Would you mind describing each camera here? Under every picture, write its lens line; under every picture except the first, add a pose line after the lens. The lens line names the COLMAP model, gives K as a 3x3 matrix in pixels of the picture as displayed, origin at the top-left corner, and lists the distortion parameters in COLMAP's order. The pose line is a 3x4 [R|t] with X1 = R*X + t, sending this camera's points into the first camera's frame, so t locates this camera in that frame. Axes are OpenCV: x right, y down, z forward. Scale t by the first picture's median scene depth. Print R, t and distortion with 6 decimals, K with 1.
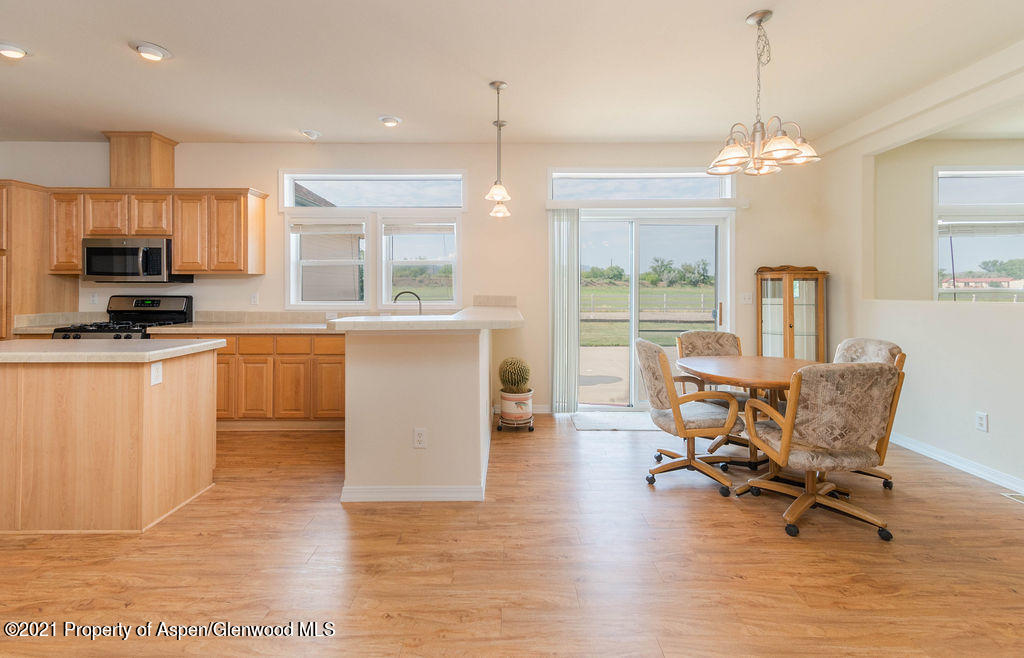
lens RADIAL K [[467.8, 0, 512.4], [0, 467.8, 288.1], [0, 0, 1]] dist [0.001793, -0.000020]
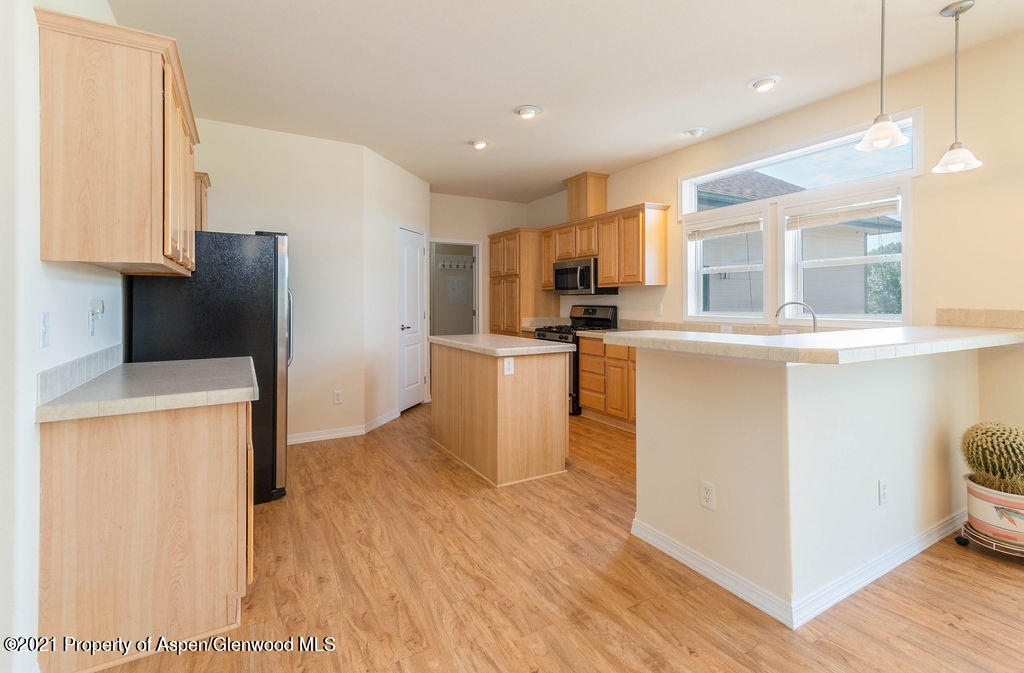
lens RADIAL K [[468.5, 0, 506.5], [0, 468.5, 299.6], [0, 0, 1]] dist [0.010565, -0.000147]
pose [[0.482010, -0.005255, -0.876150, 0.205483], [0.004285, 0.999984, -0.003640, 0.004320], [0.876155, -0.002000, 0.482025, 0.227635]]
